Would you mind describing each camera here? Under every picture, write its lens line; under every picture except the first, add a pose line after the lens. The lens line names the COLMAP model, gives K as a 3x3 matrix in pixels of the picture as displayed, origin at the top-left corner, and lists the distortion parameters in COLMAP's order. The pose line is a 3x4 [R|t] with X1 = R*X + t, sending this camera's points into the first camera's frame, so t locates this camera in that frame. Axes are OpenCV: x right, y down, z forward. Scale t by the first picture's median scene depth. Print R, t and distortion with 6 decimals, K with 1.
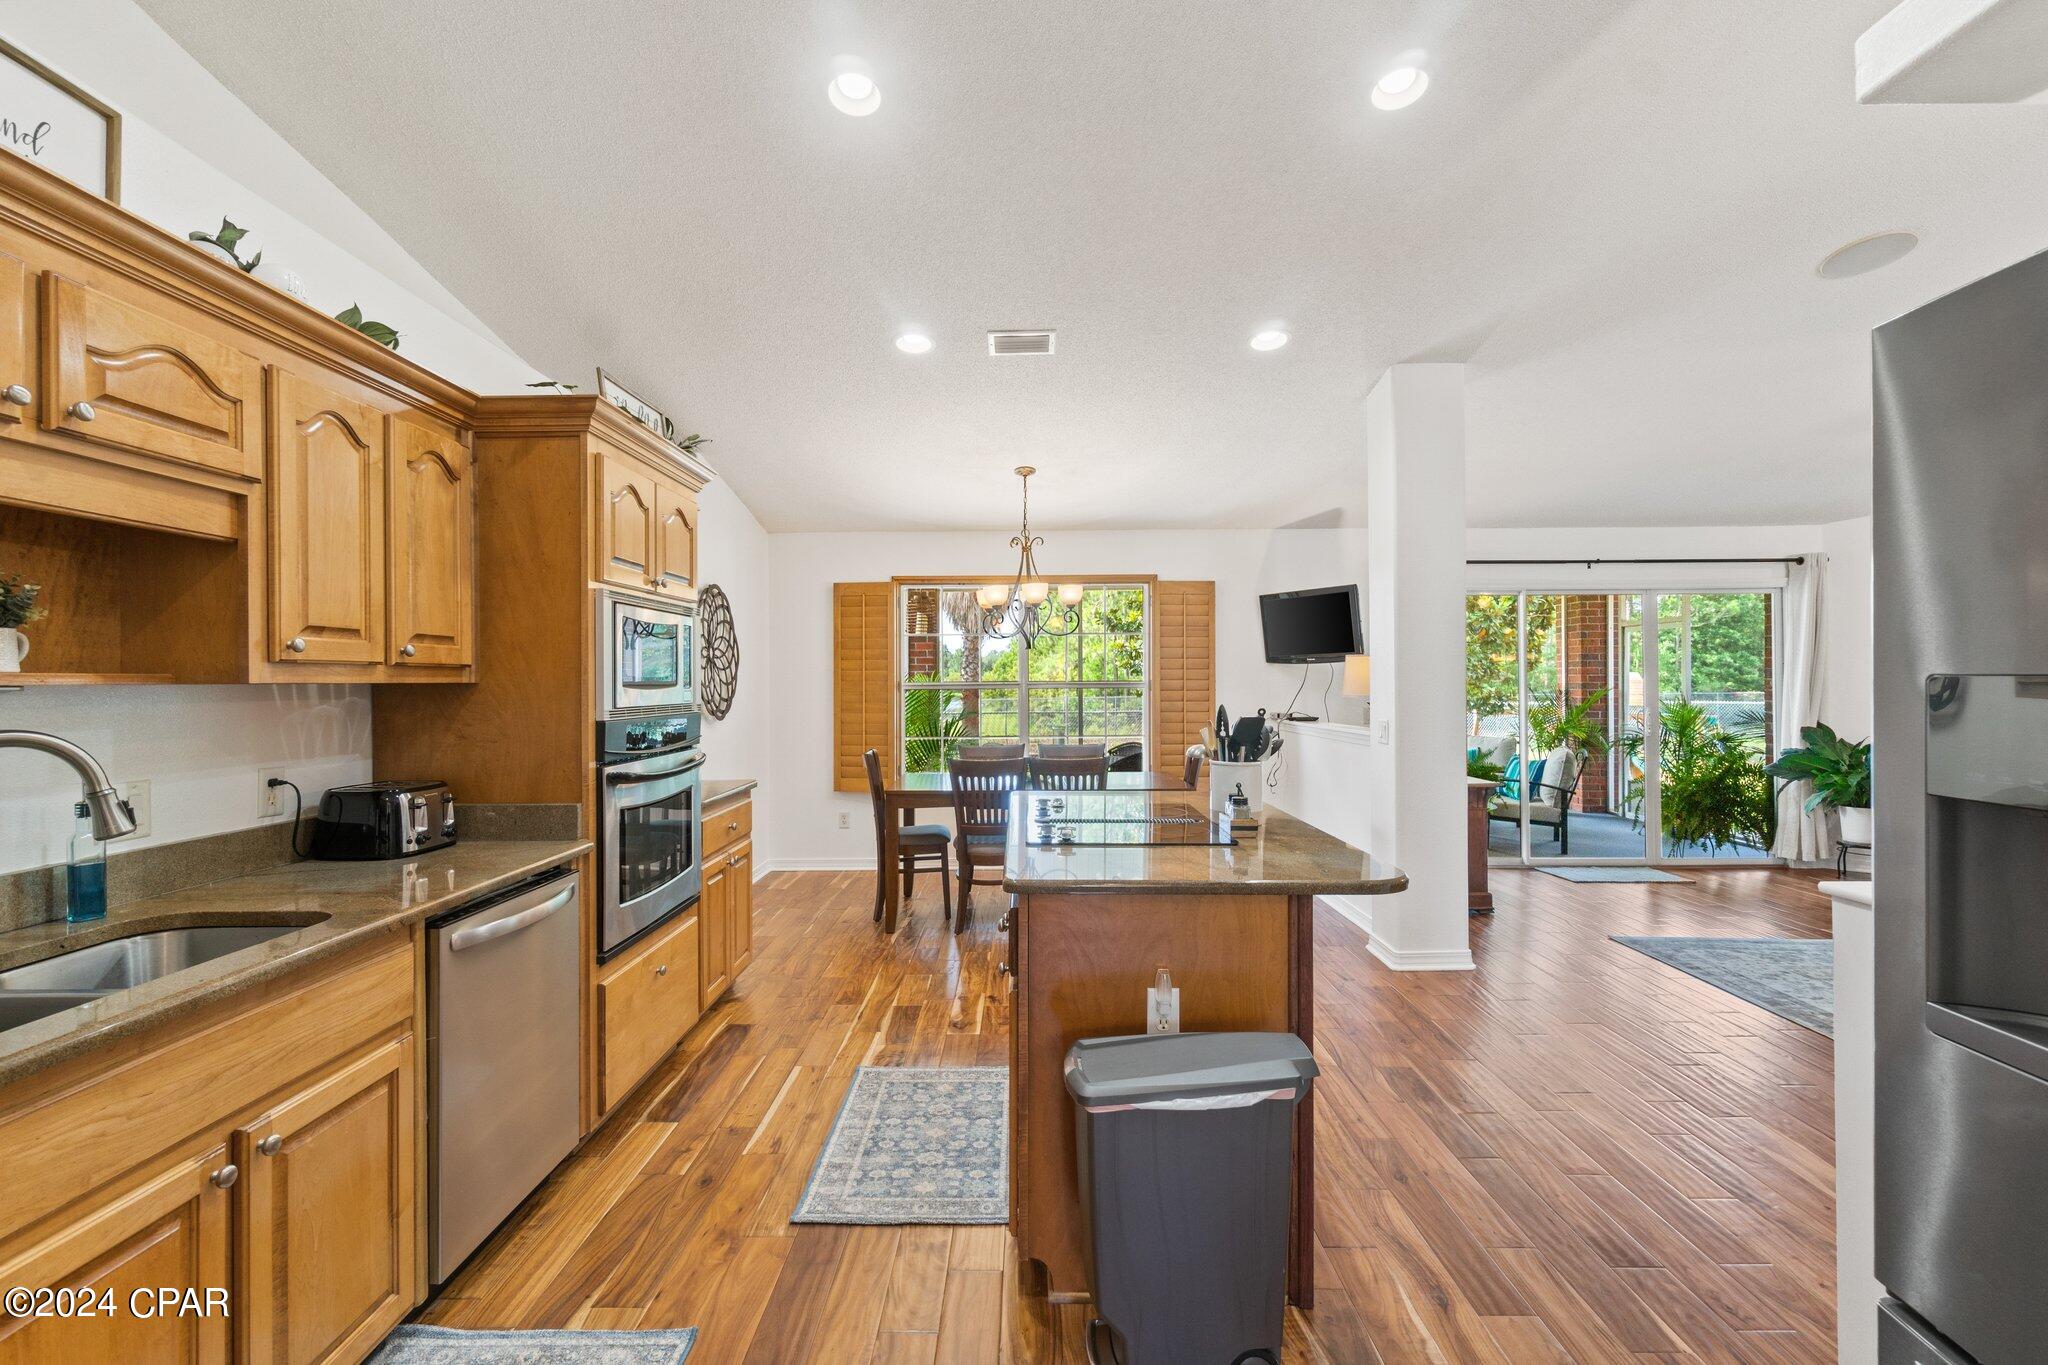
lens RADIAL K [[911.1, 0, 1009.7], [0, 911.1, 676.6], [0, 0, 1]] dist [-0.002375, -0.000603]
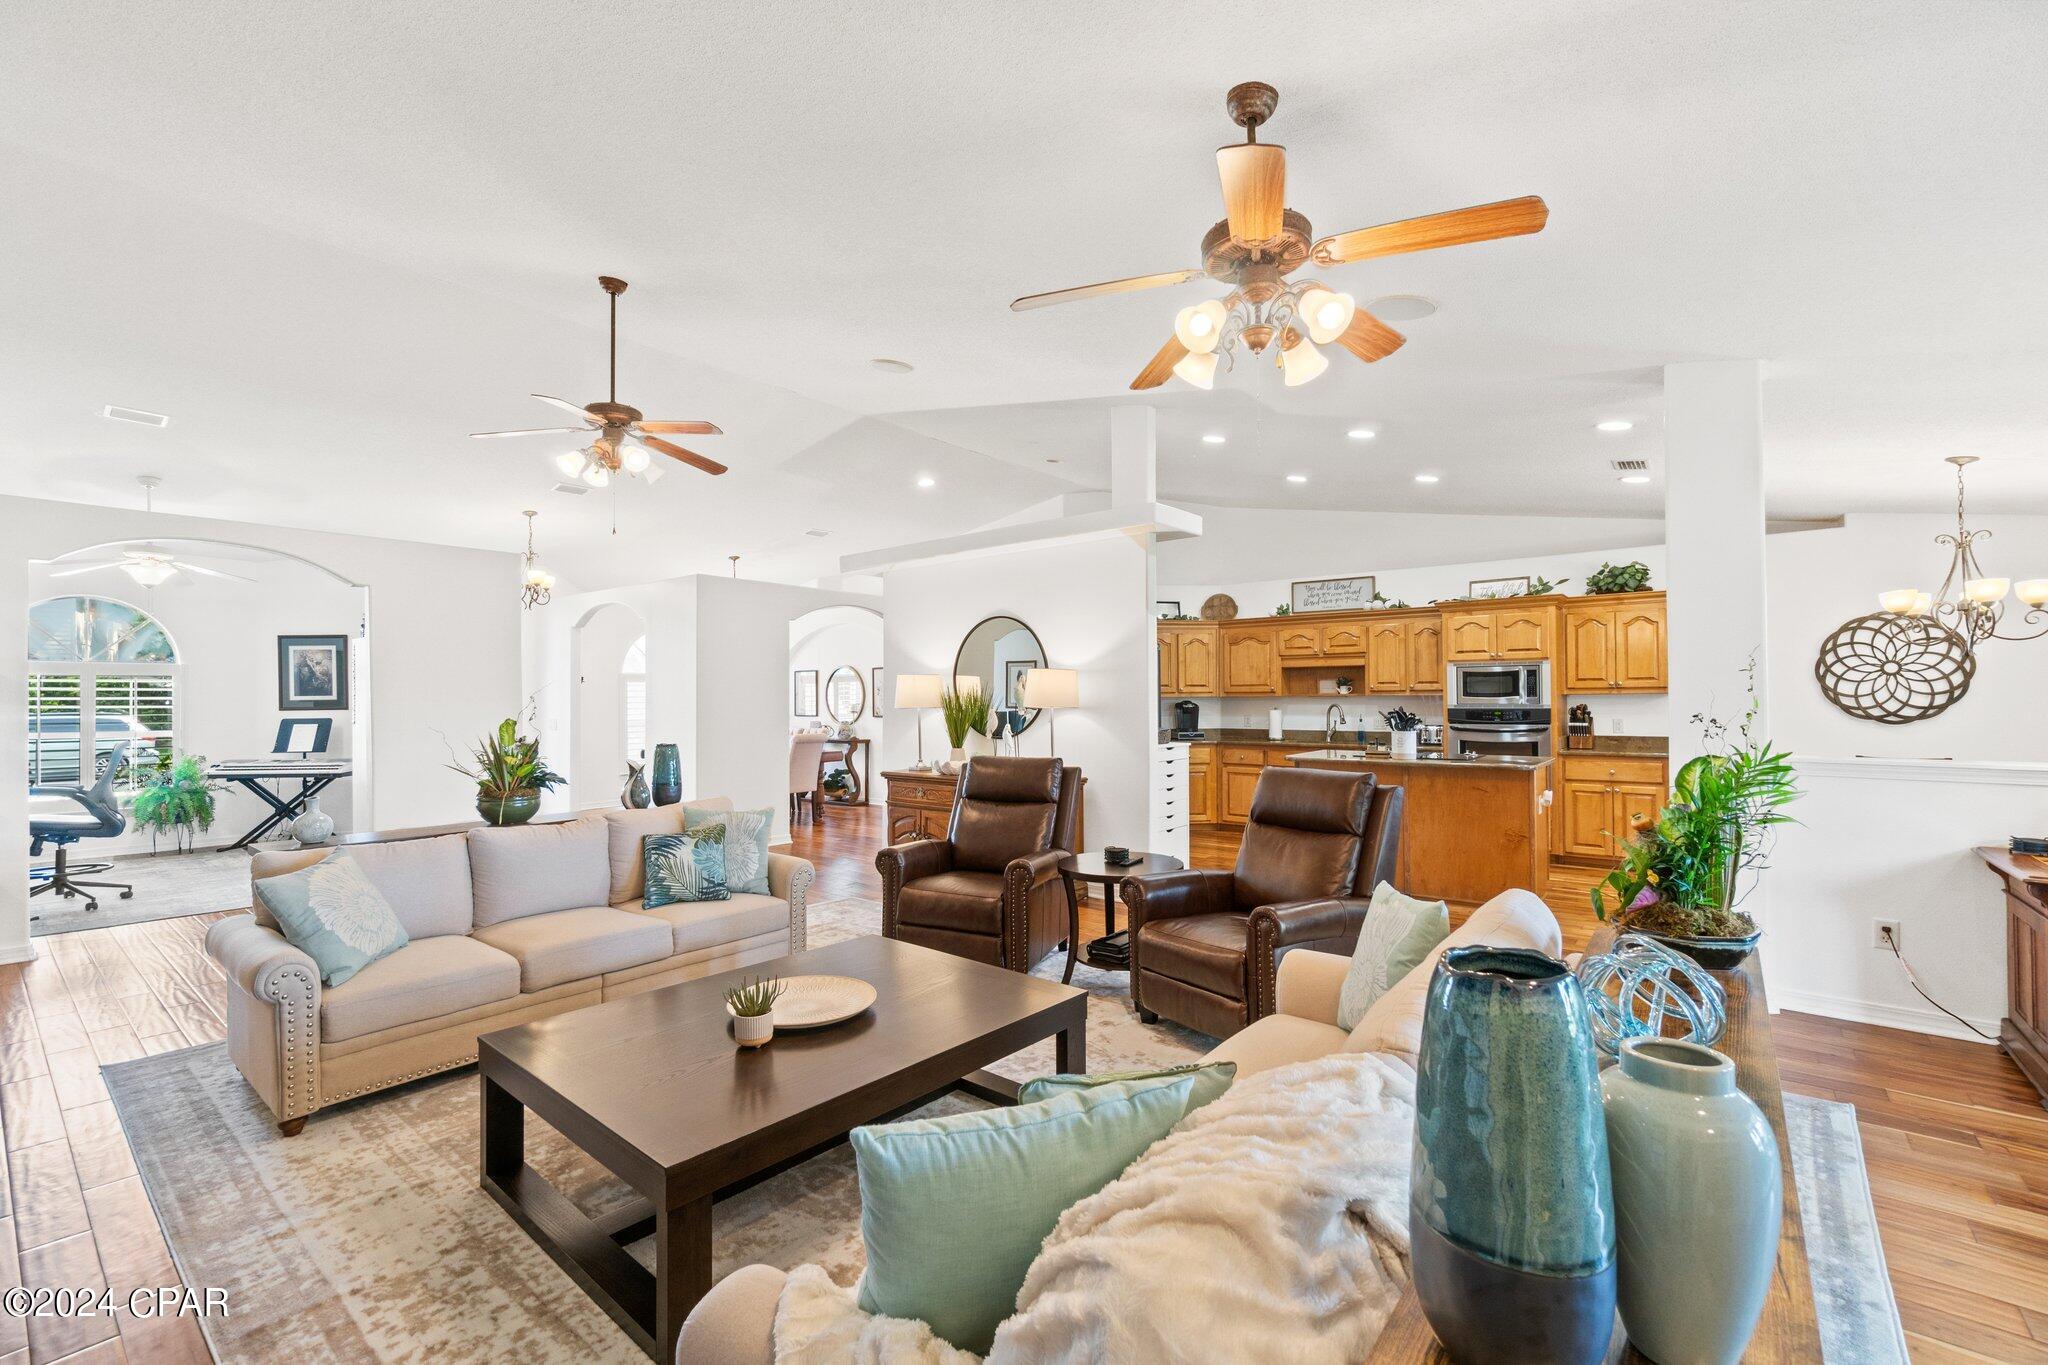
lens RADIAL K [[877.1, 0, 1013.6], [0, 877.1, 693.5], [0, 0, 1]] dist [-0.001813, -0.000172]
pose [[-0.625087, 0.002557, -0.780551, 2.981180], [0.012800, 0.999894, -0.006976, 0.002241], [0.780450, -0.014352, -0.625053, 1.888092]]
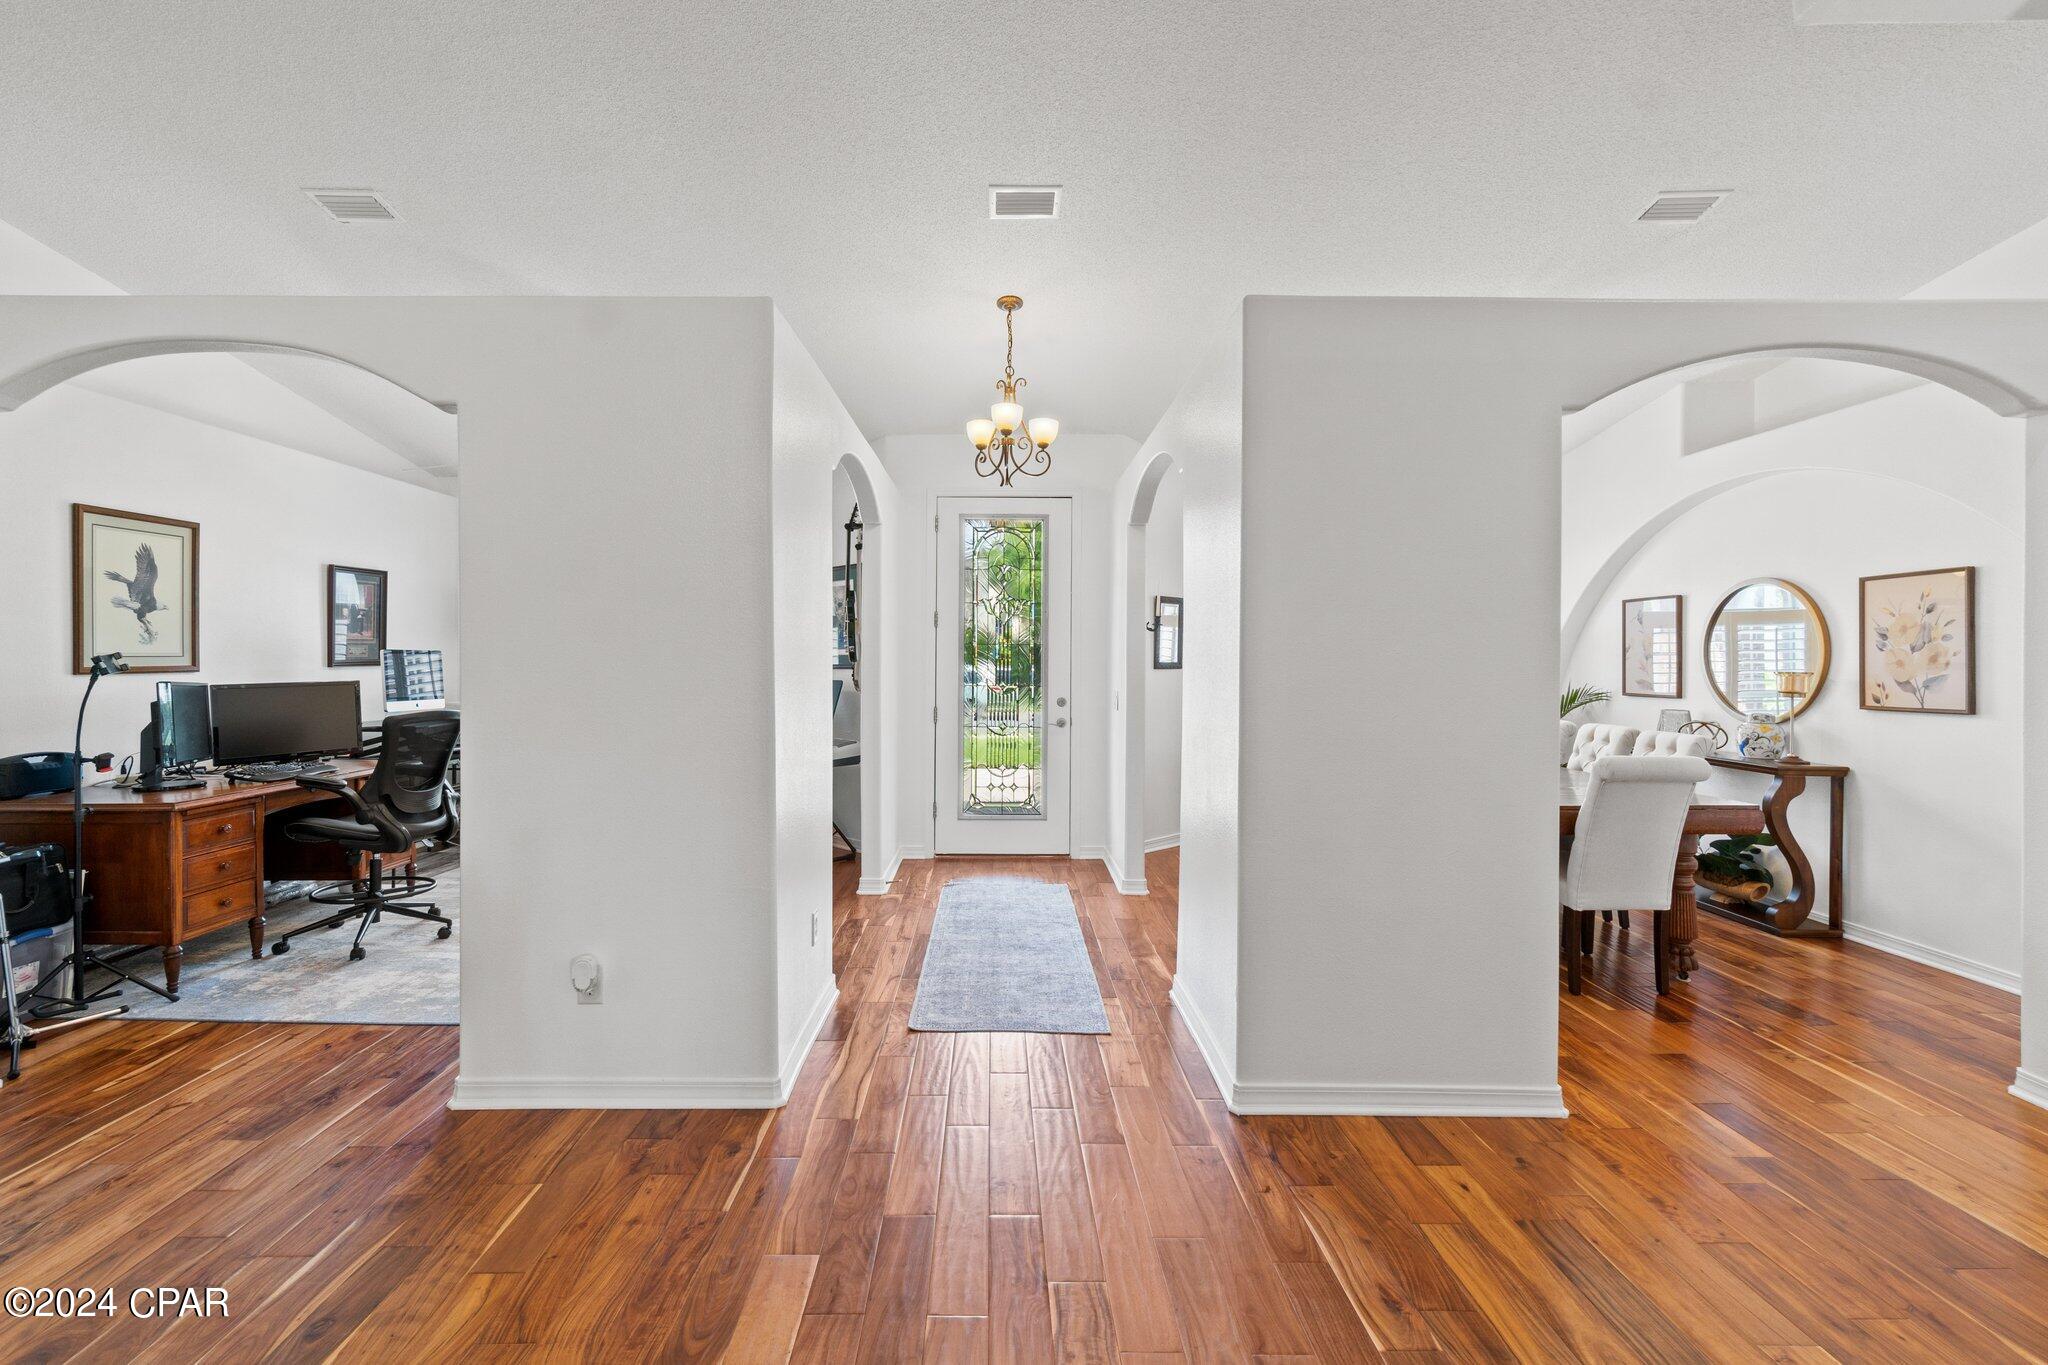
lens RADIAL K [[897.6, 0, 994.4], [0, 897.6, 661.6], [0, 0, 1]] dist [0.001390, -0.000554]
pose [[-0.999827, 0.000343, -0.018611, 1.499617], [0.000385, 0.999997, -0.002266, -0.008352], [0.018610, -0.002273, -0.999824, 0.059334]]
